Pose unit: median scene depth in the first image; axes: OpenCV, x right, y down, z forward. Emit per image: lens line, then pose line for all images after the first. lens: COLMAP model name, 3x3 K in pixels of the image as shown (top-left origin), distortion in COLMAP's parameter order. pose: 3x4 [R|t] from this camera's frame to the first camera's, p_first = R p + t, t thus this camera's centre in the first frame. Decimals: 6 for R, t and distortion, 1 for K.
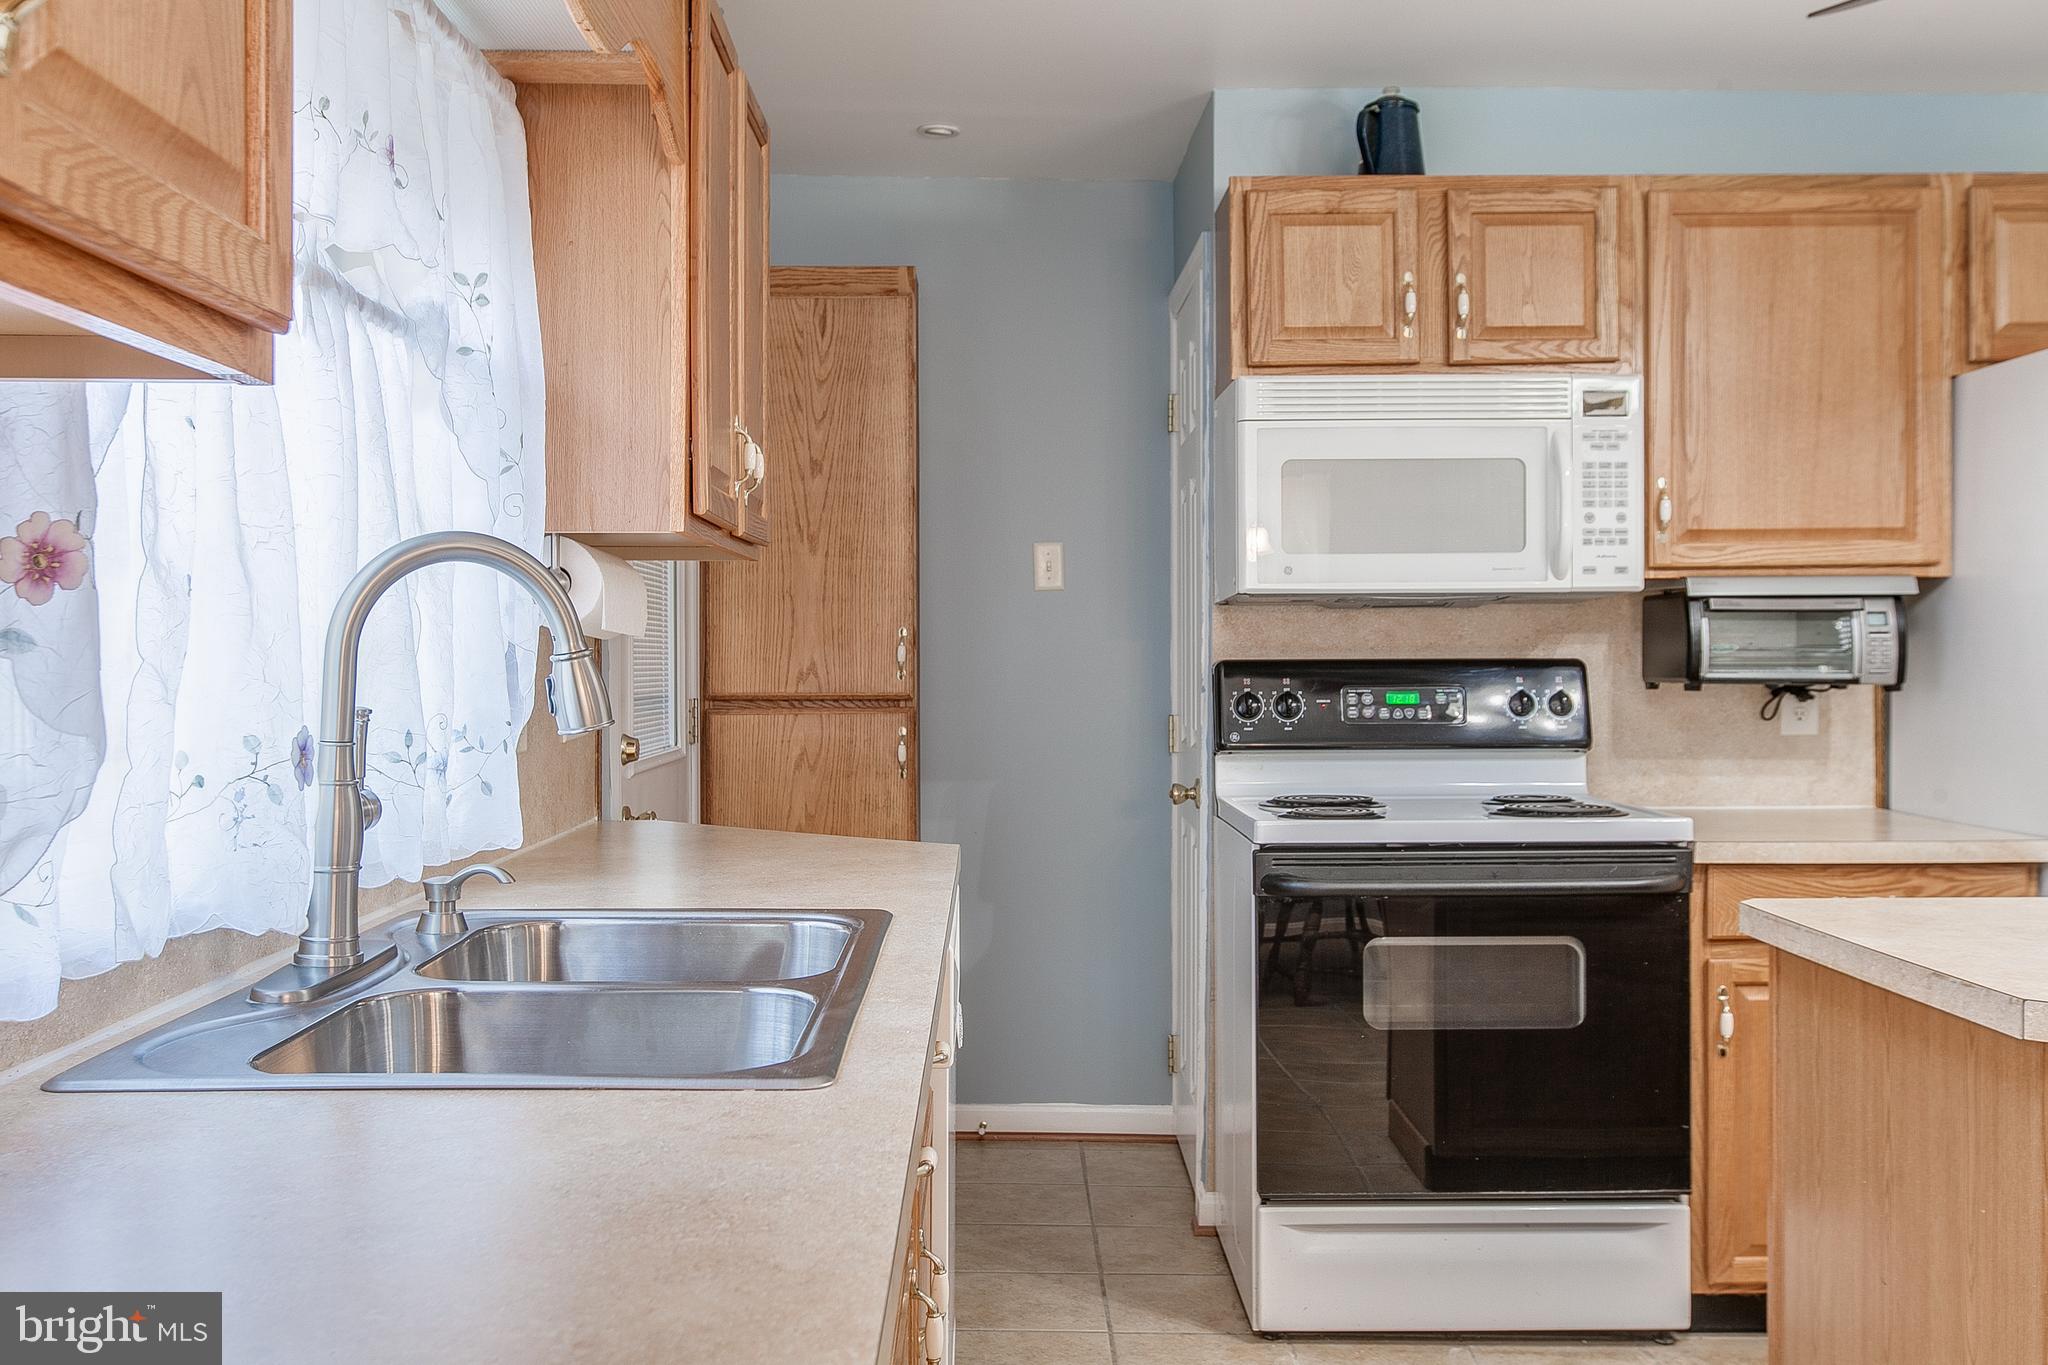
lens RADIAL K [[1838.2, 0, 1017.3], [0, 1838.2, 669.4], [0, 0, 1]] dist [-0.007619, 0.011236]
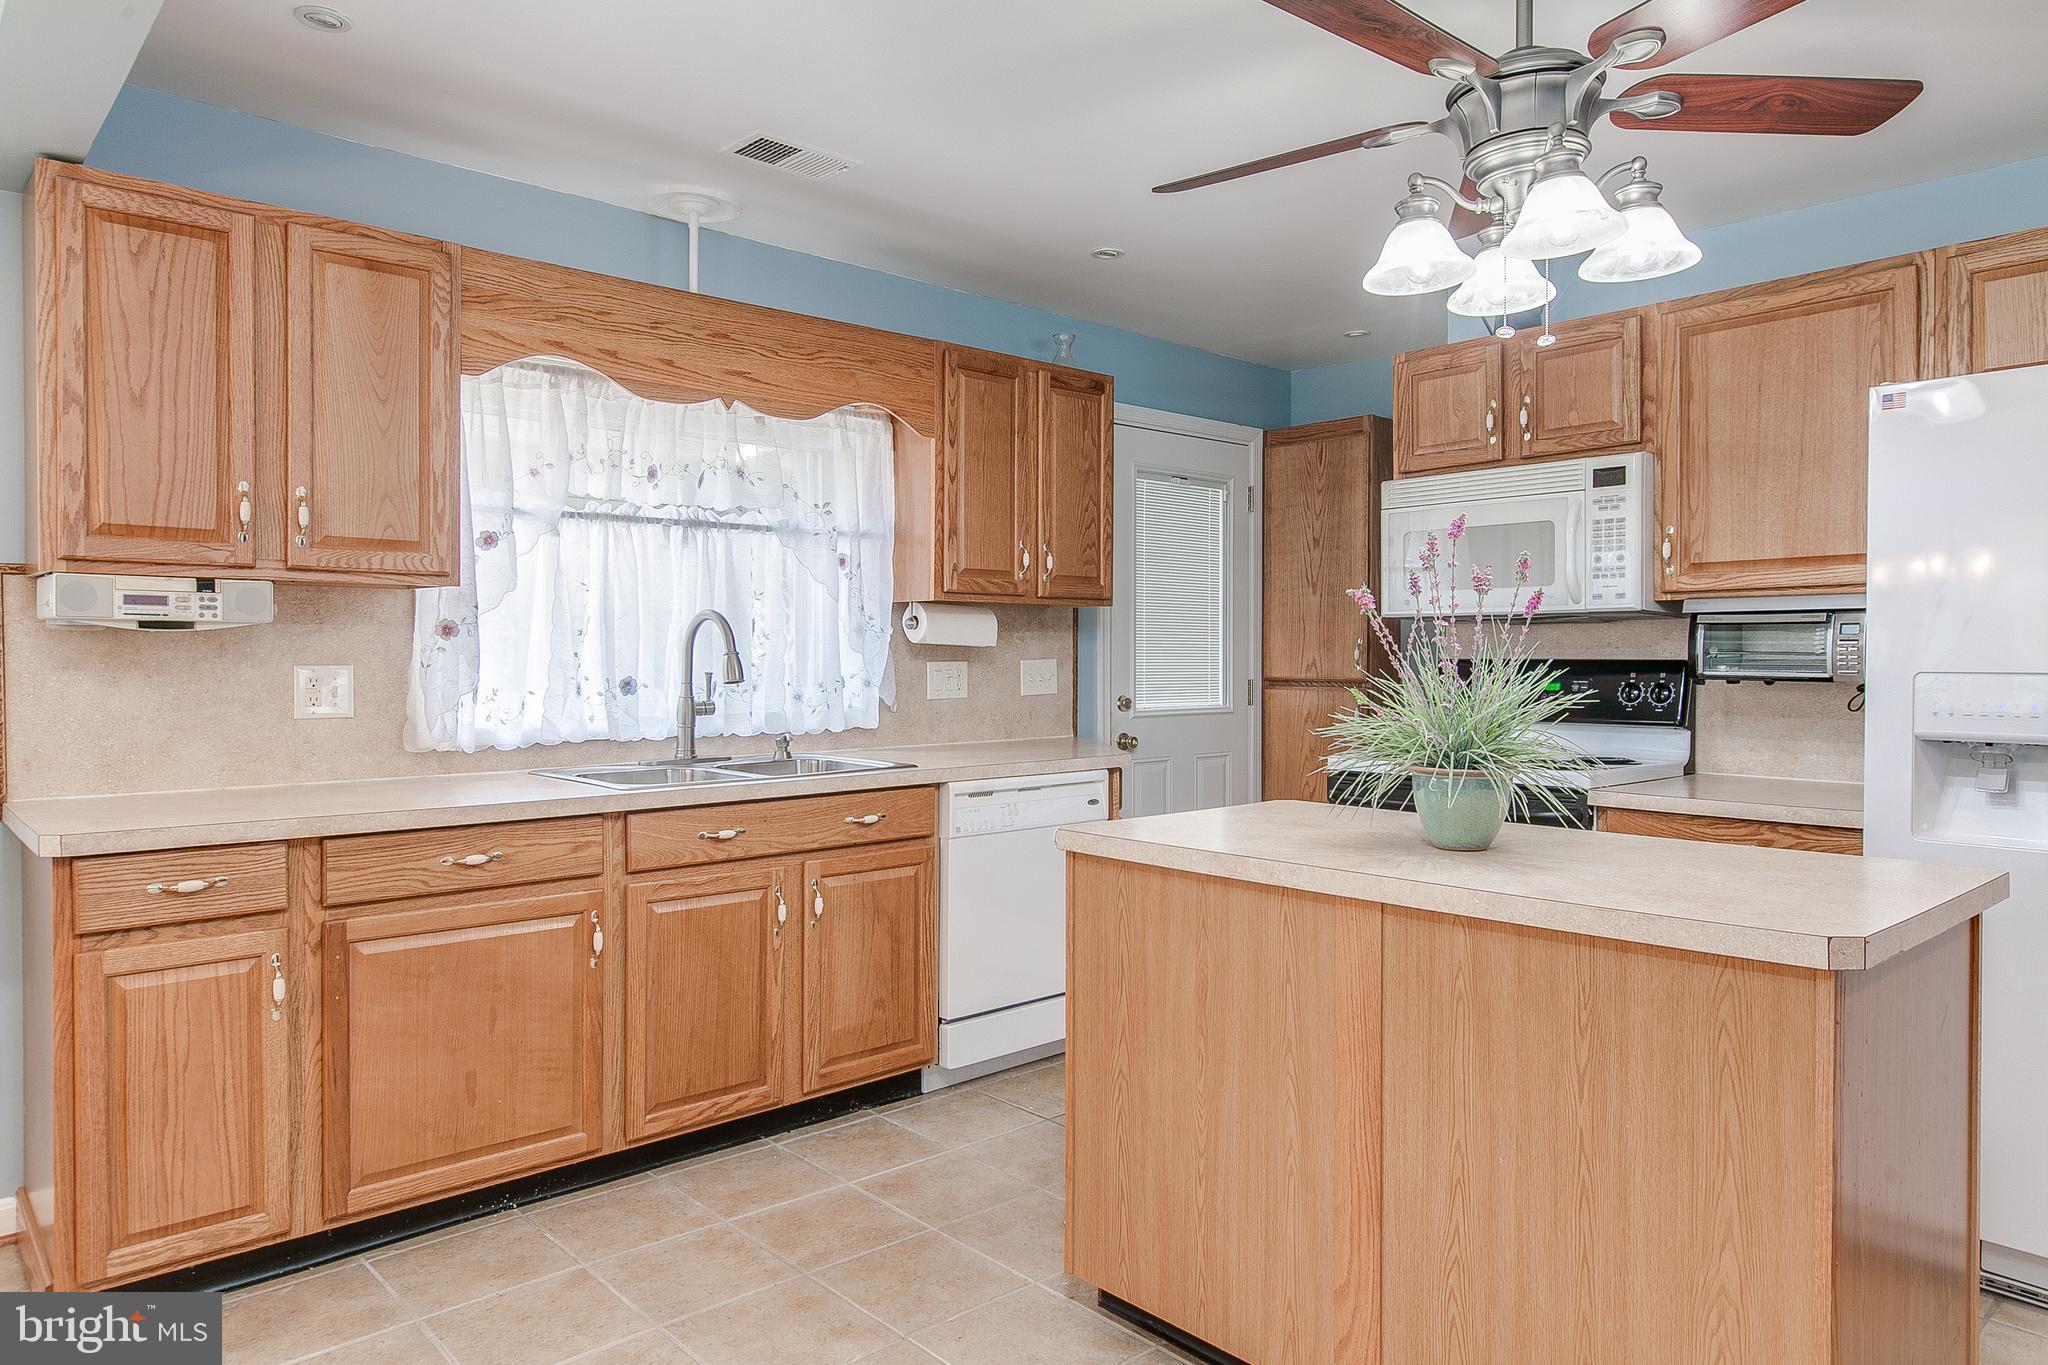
lens RADIAL K [[1313.6, 0, 1017.7], [0, 1313.6, 671.7], [0, 0, 1]] dist [-0.002771, 0.000168]
pose [[0.659100, 0.013558, -0.751934, 0.762462], [-0.009361, 0.999908, 0.009824, -0.002185], [0.751997, 0.000564, 0.659166, 0.005359]]
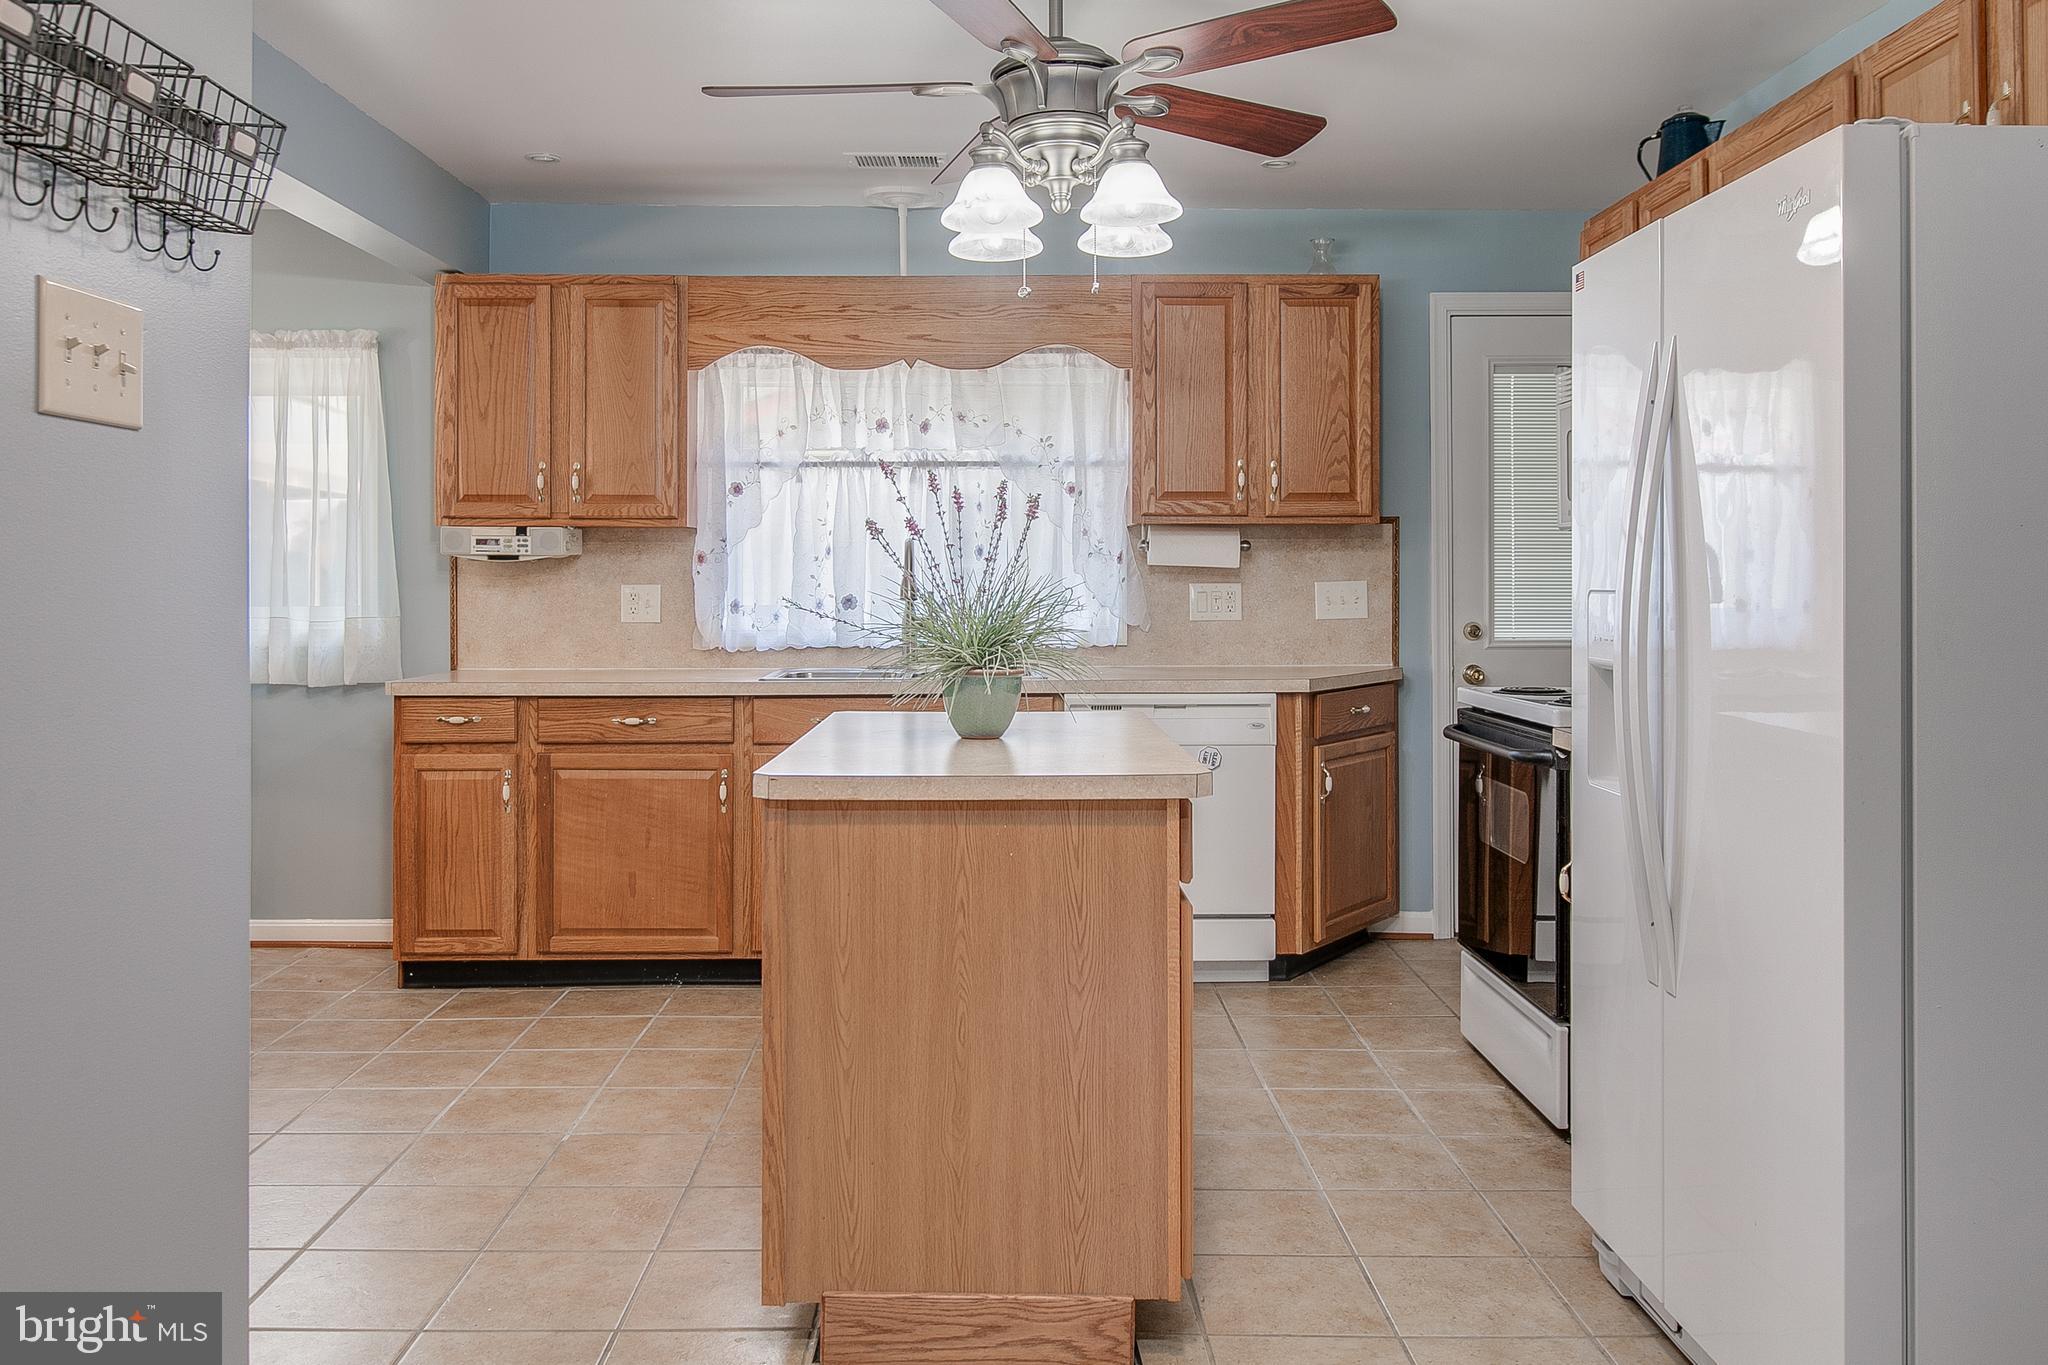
lens RADIAL K [[1652.4, 0, 1019.5], [0, 1652.4, 571.9], [0, 0, 1]] dist [0.003352, 0.000450]
pose [[0.000586, -0.004058, -0.999992, 1.337751], [-0.007802, 0.999961, -0.004062, -0.001860], [0.999969, 0.007804, 0.000554, 0.587211]]
